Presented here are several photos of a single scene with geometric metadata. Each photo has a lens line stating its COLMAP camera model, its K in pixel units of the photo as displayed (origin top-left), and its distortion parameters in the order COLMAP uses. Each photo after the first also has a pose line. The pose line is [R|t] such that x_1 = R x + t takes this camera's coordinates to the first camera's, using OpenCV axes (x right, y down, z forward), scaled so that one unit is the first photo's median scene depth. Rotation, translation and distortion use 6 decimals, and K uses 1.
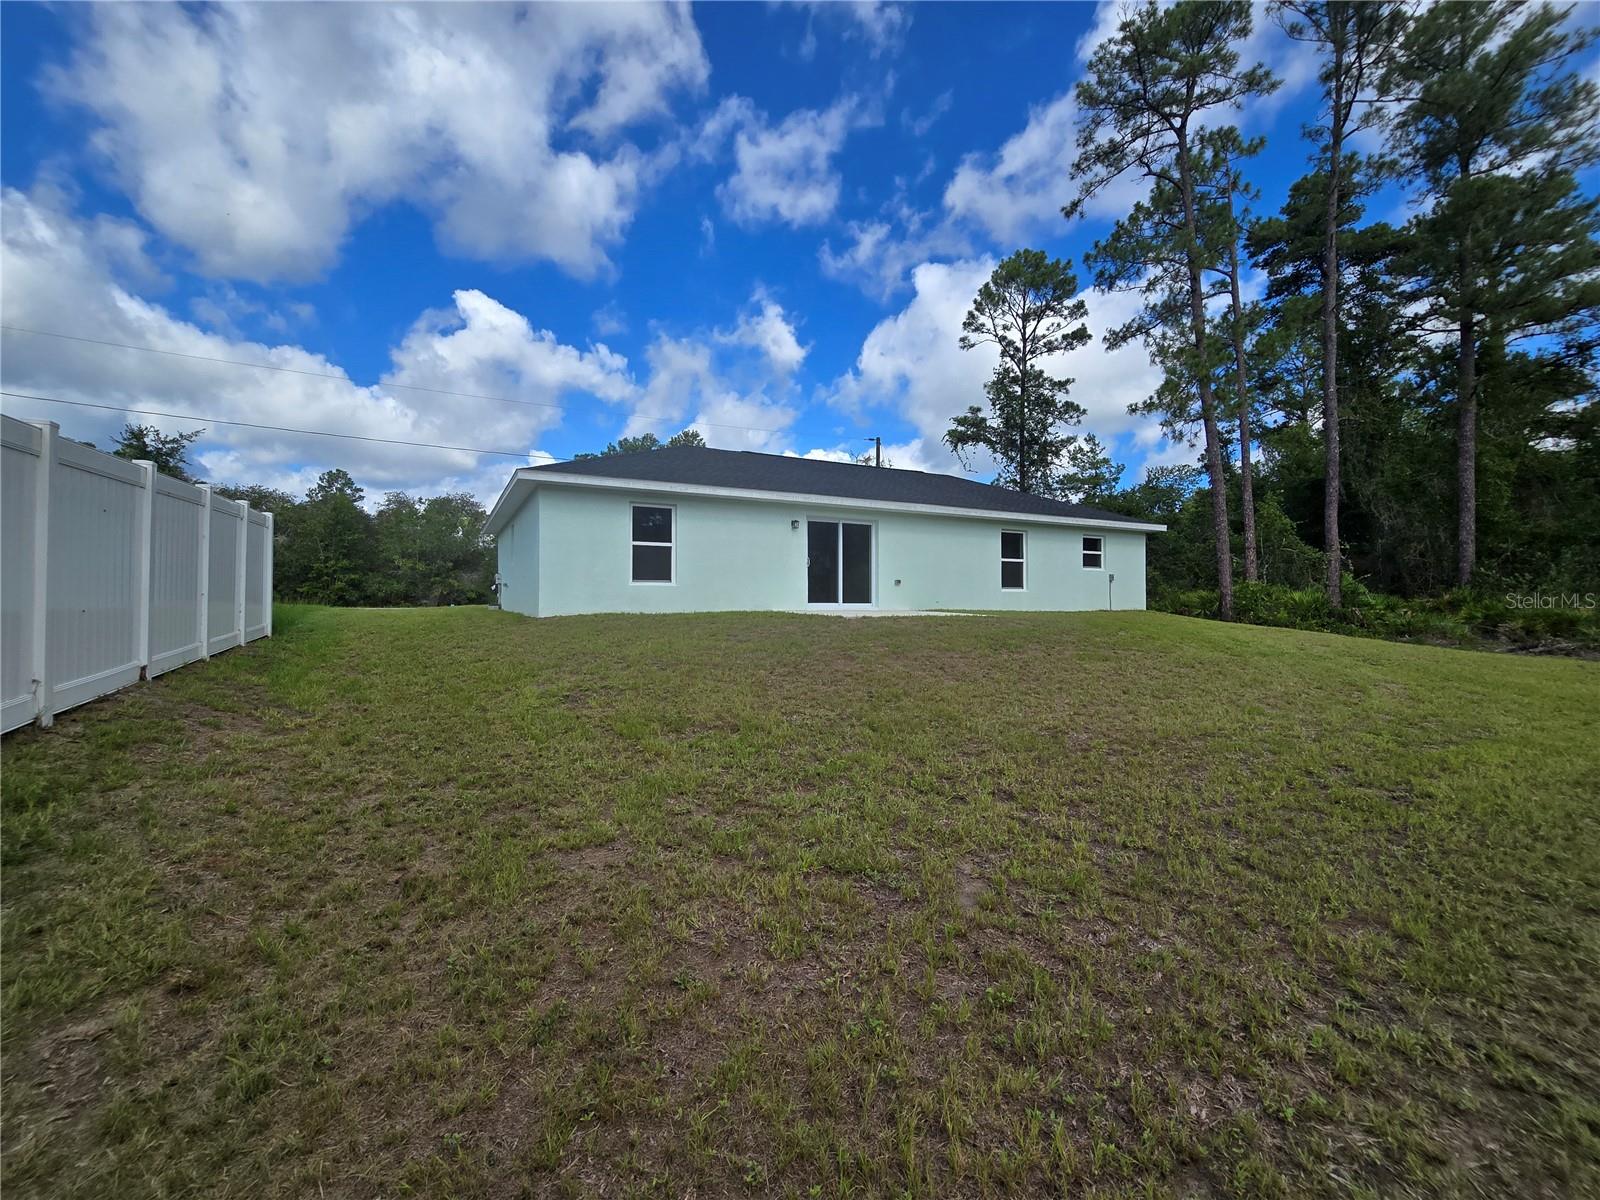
lens RADIAL K [[668.1, 0, 800.0], [0, 668.1, 600.0], [0, 0, 1]] dist [-0.004494, -0.000239]
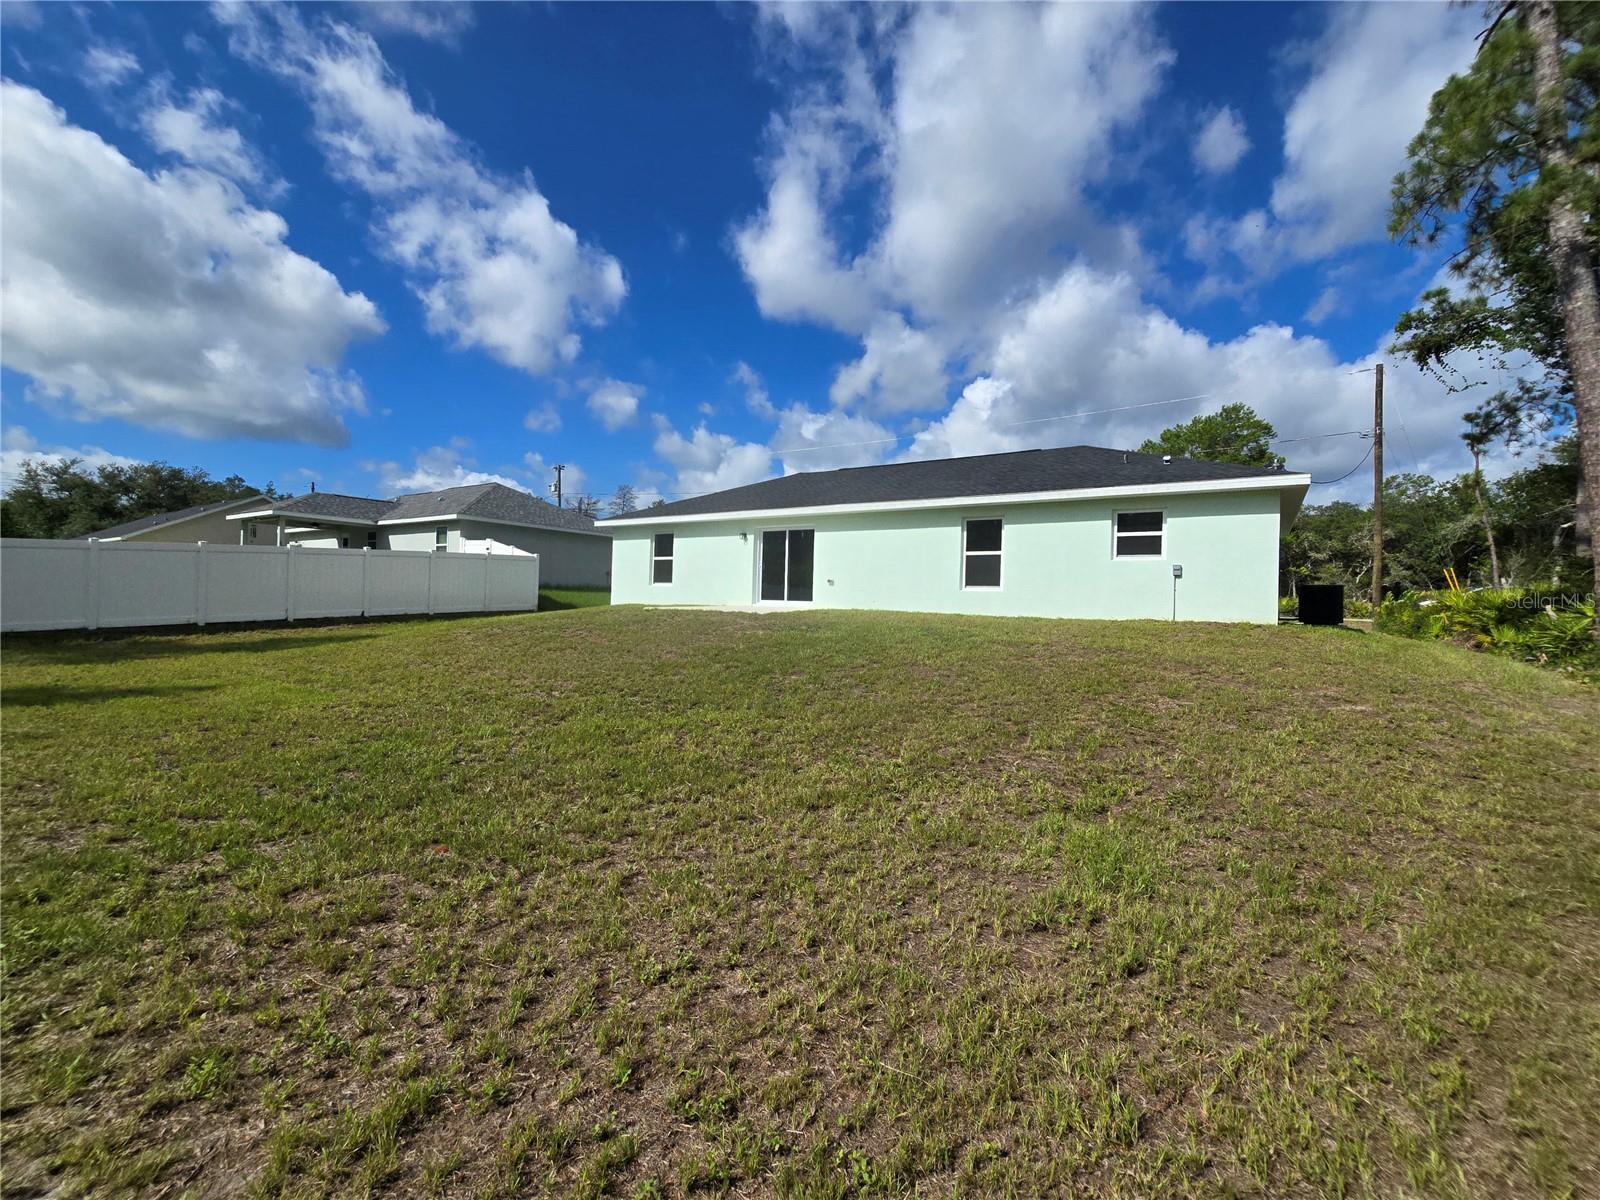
lens RADIAL K [[656.5, 0, 800.0], [0, 656.5, 600.0], [0, 0, 1]] dist [-0.009455, -0.000372]
pose [[0.488474, 0.008150, -0.872541, 0.809219], [-0.022390, 0.999744, -0.003196, 0.005176], [0.872291, 0.021097, 0.488531, 0.365178]]
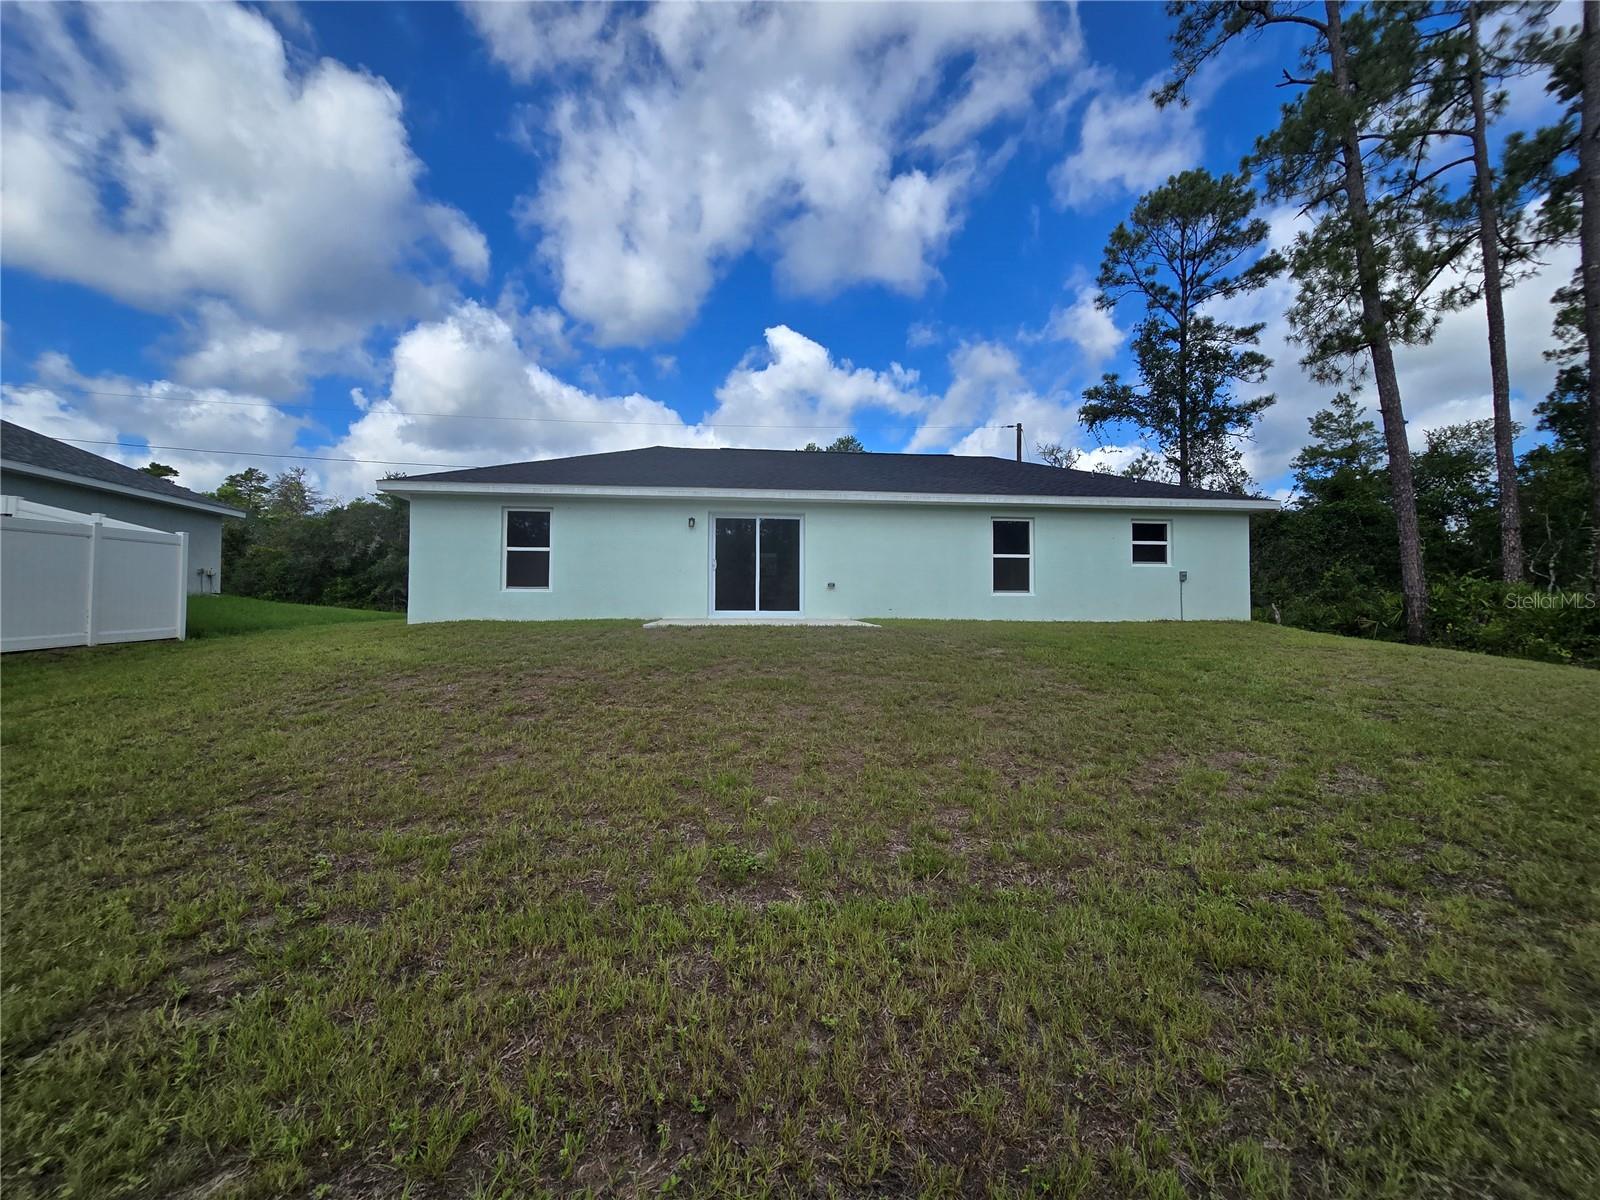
lens RADIAL K [[656.5, 0, 800.0], [0, 656.5, 600.0], [0, 0, 1]] dist [-0.009455, -0.000372]
pose [[0.930017, -0.004861, -0.367485, 0.328049], [0.000425, 0.999926, -0.012149, 0.000961], [0.367517, 0.011143, 0.929950, 0.174435]]
